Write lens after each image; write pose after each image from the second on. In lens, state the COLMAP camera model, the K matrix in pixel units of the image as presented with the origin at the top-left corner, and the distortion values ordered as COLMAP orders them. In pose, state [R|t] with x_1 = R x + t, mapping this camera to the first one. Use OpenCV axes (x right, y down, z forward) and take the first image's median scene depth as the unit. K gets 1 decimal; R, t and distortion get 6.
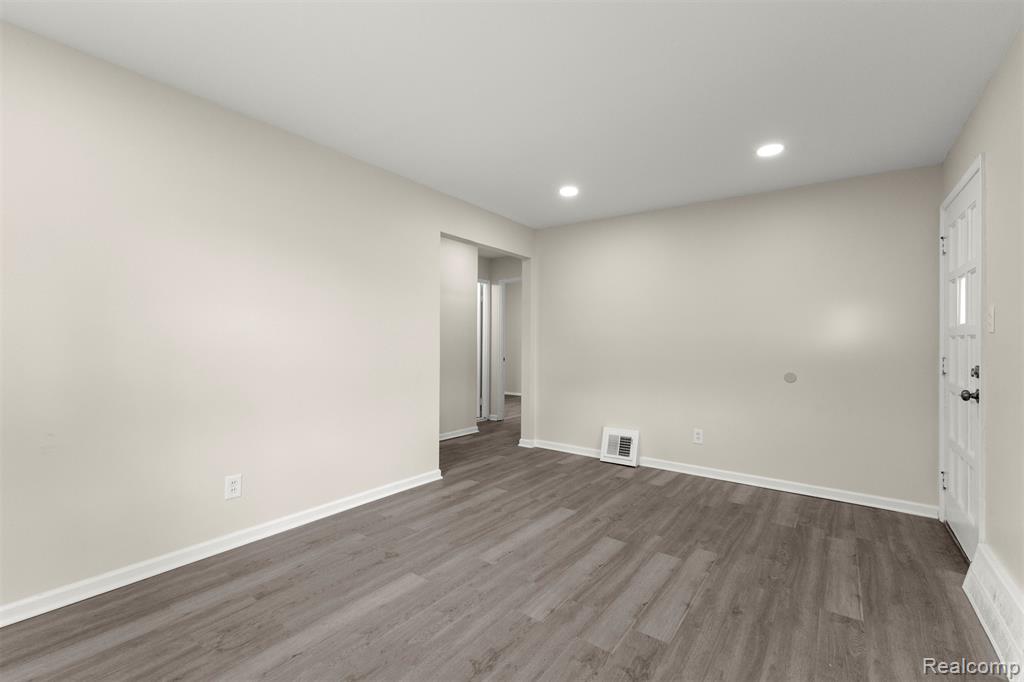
lens RADIAL K [[435.5, 0, 512.0], [0, 435.5, 341.0], [0, 0, 1]] dist [-0.000837, -0.000046]
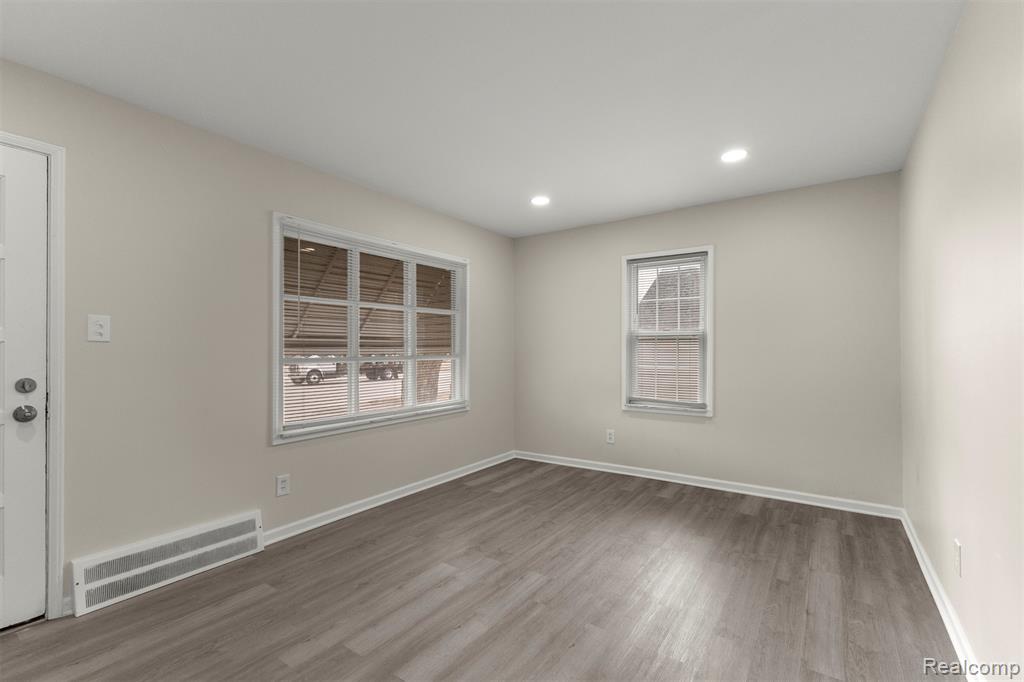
lens RADIAL K [[448.0, 0, 512.4], [0, 448.0, 350.7], [0, 0, 1]] dist [0.020823, -0.005902]
pose [[-0.999652, -0.004339, -0.026007, 0.123000], [-0.004285, 0.999989, -0.002110, -0.001613], [0.026016, -0.001998, -0.999660, 1.810367]]
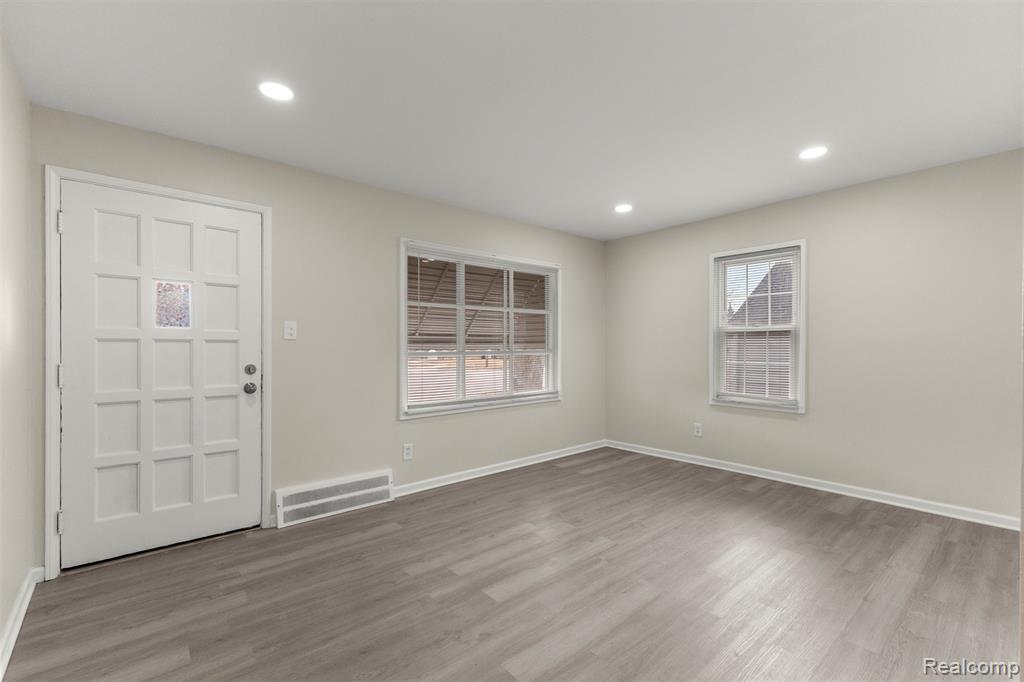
lens RADIAL K [[448.0, 0, 512.4], [0, 448.0, 350.7], [0, 0, 1]] dist [0.020823, -0.005902]
pose [[-0.974231, -0.007533, 0.225427, 0.015747], [-0.005728, 0.999946, 0.008657, -0.001423], [-0.225480, 0.007143, -0.974222, 1.991978]]
